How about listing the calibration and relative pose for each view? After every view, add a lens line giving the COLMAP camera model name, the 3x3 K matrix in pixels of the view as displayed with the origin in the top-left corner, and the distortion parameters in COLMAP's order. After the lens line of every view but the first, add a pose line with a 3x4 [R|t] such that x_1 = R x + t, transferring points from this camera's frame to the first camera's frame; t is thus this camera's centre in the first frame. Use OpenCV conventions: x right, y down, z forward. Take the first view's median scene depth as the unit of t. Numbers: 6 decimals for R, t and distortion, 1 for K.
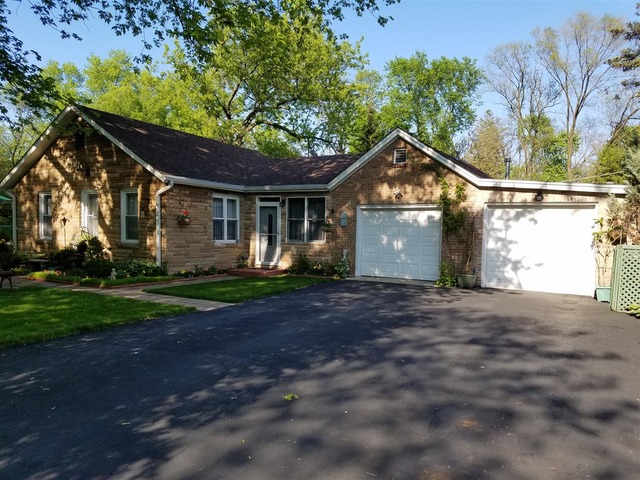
lens RADIAL K [[493.5, 0, 320.2], [0, 493.5, 244.0], [0, 0, 1]] dist [0.065067, -0.124073]
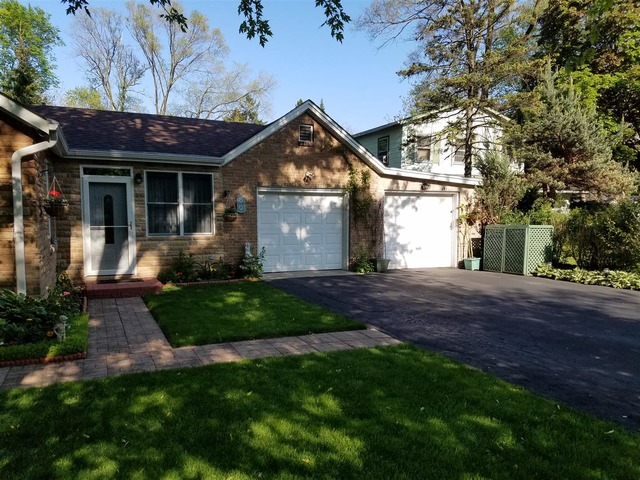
lens RADIAL K [[493.5, 0, 320.6], [0, 493.5, 238.4], [0, 0, 1]] dist [0.065067, -0.124073]
pose [[0.564987, -0.053561, 0.823360, -0.557252], [0.027790, 0.998560, 0.045889, -0.030281], [-0.824632, -0.003046, 0.565661, 0.472081]]
